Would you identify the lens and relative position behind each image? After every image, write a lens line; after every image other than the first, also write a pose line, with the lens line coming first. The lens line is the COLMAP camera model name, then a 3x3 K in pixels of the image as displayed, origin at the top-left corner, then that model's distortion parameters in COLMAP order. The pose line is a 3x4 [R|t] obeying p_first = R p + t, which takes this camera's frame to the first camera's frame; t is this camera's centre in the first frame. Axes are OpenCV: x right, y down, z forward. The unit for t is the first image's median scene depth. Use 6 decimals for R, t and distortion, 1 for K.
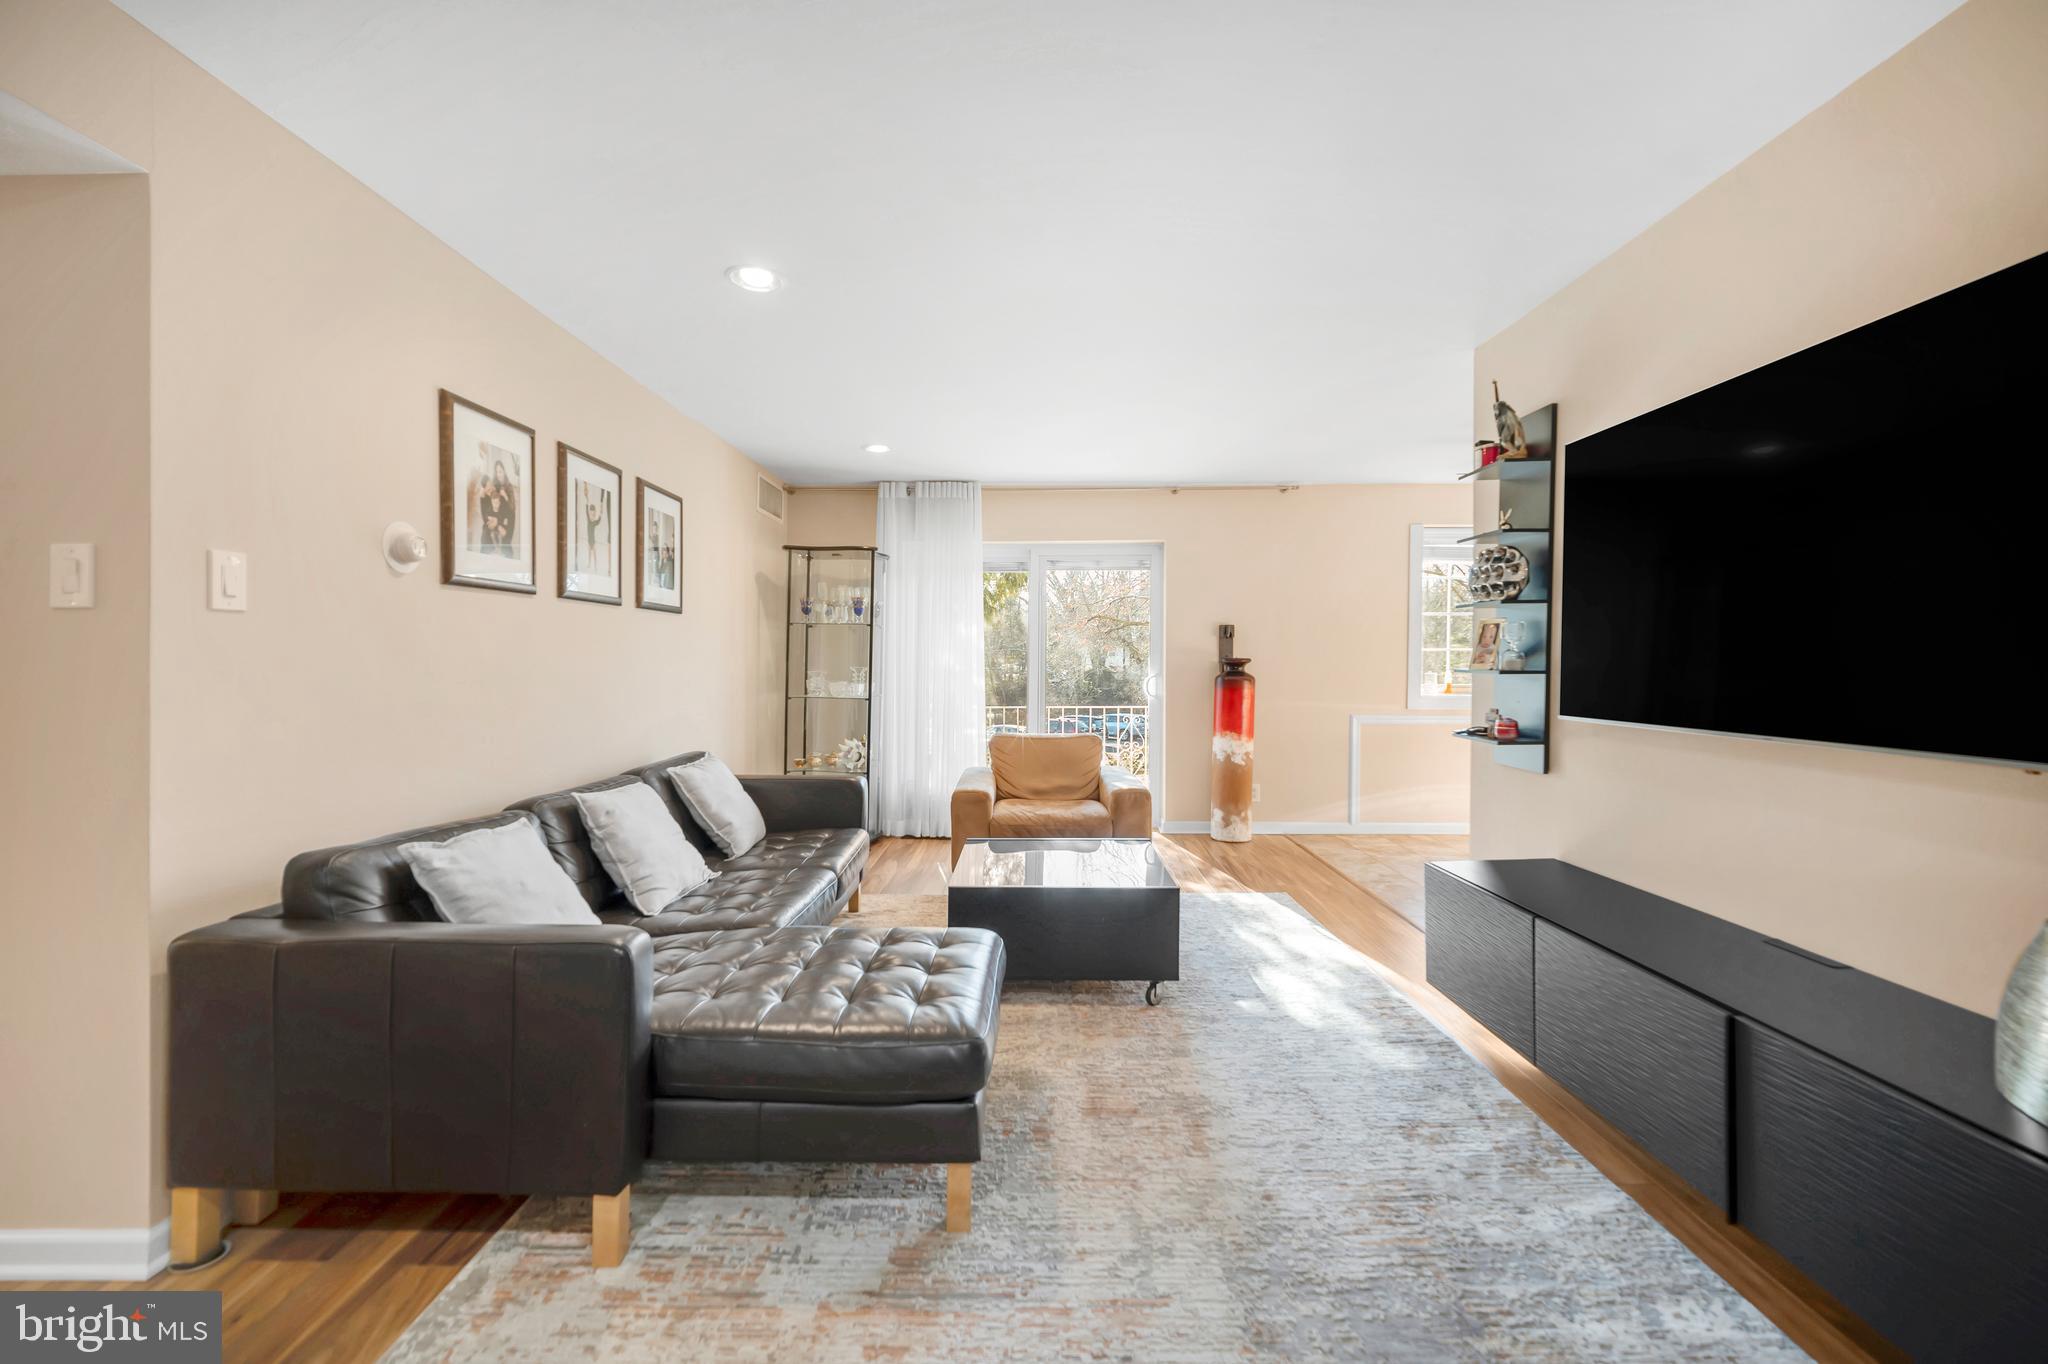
lens RADIAL K [[844.8, 0, 1027.1], [0, 844.8, 684.5], [0, 0, 1]] dist [0.000173, -0.000375]
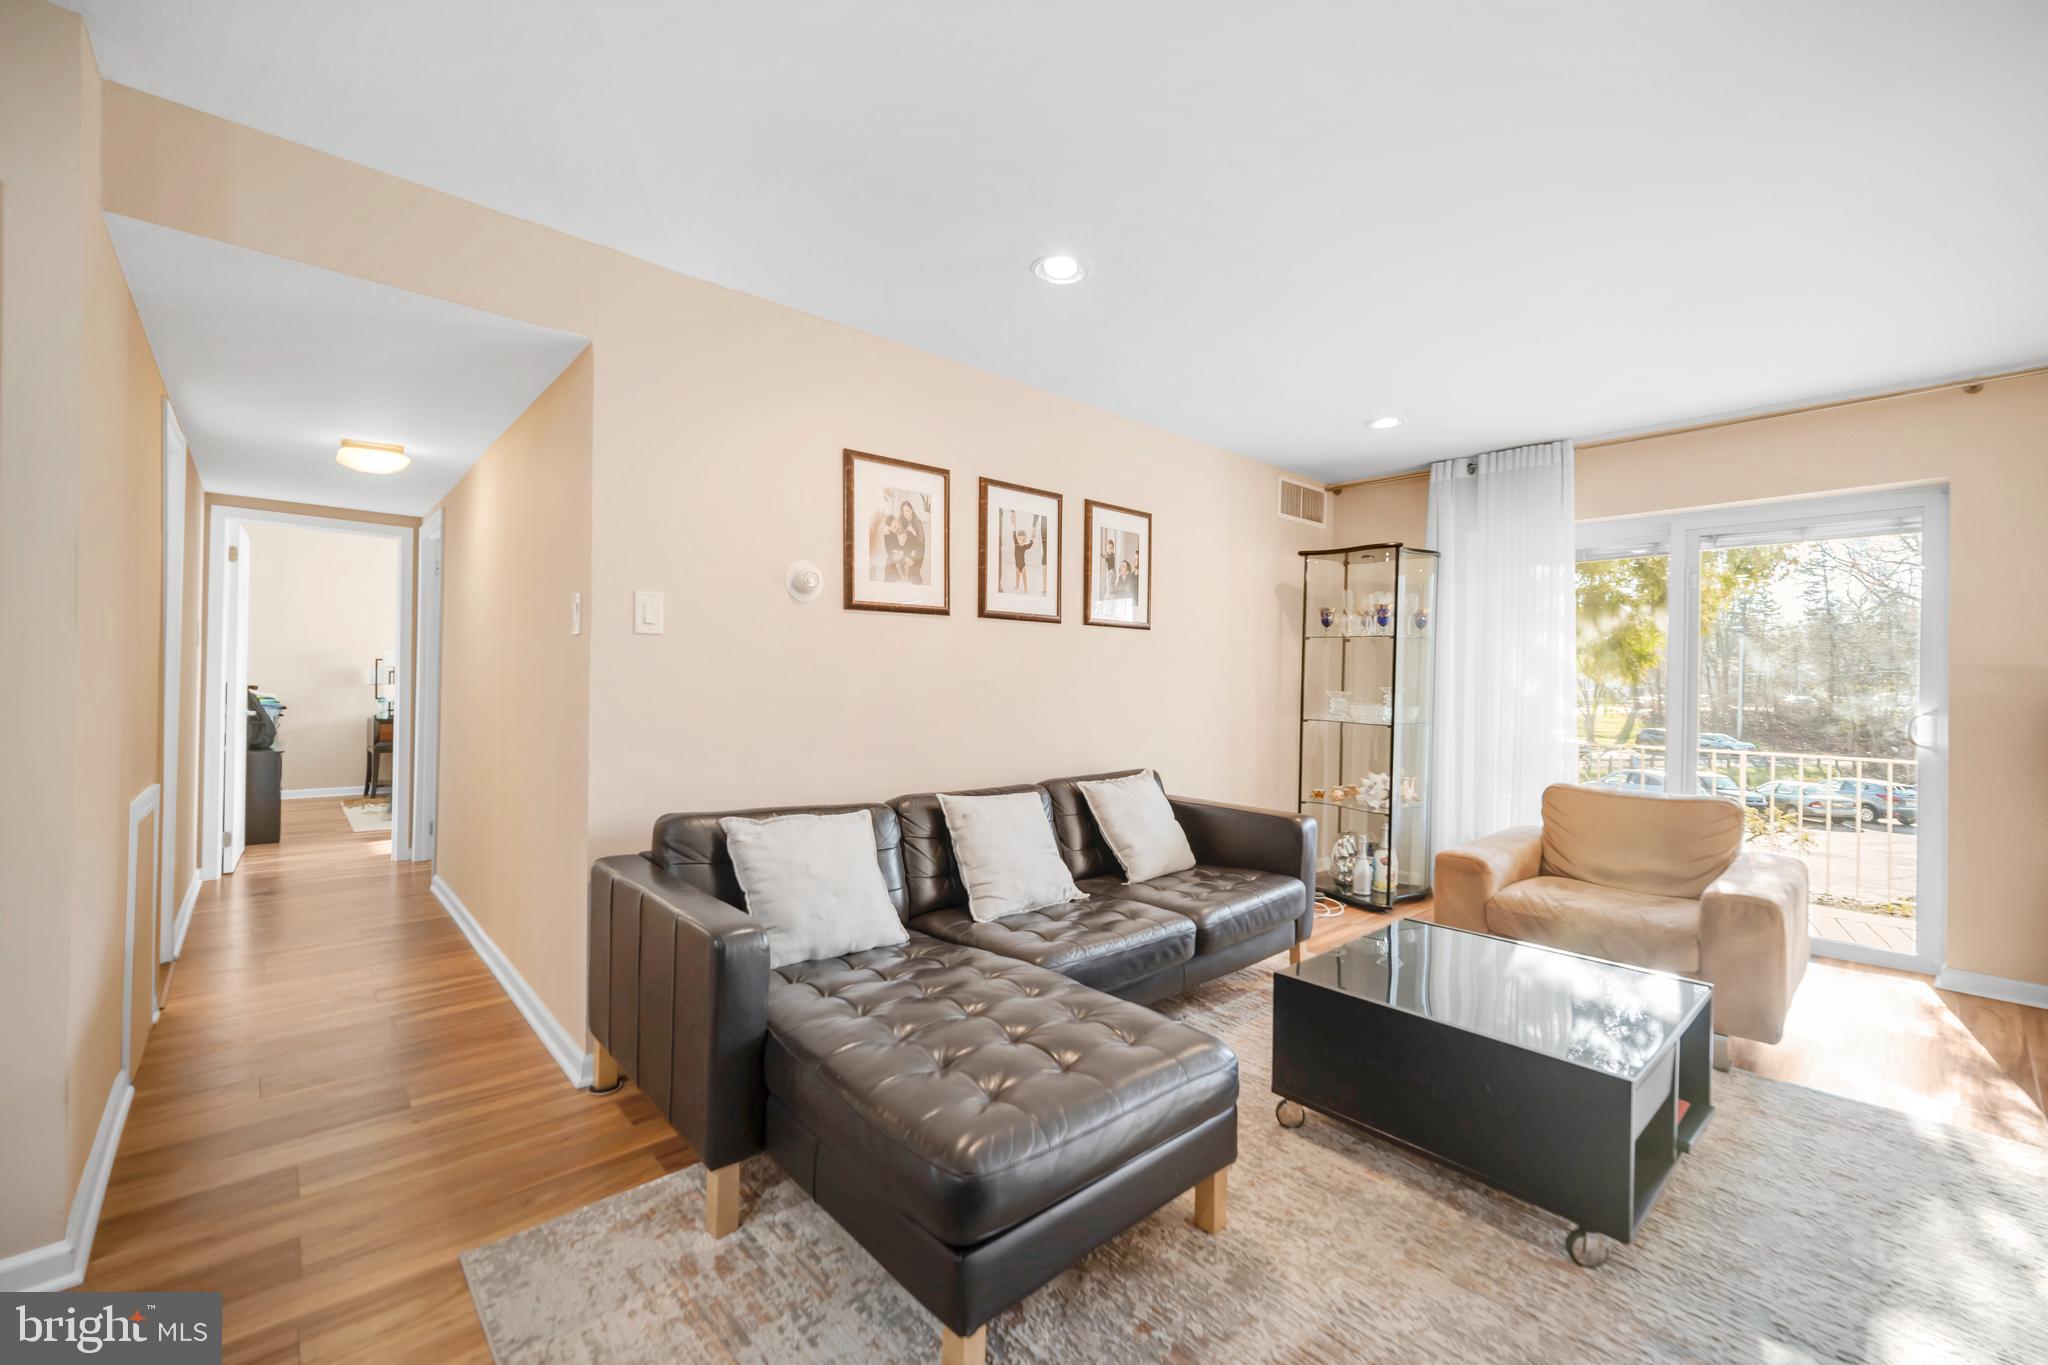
lens RADIAL K [[844.8, 0, 1027.1], [0, 844.8, 685.0], [0, 0, 1]] dist [0.000173, -0.000375]
pose [[0.683264, 0.016116, -0.729994, 0.315085], [-0.033353, 0.999402, -0.009155, -0.006554], [0.729410, 0.030603, 0.683392, 0.309046]]
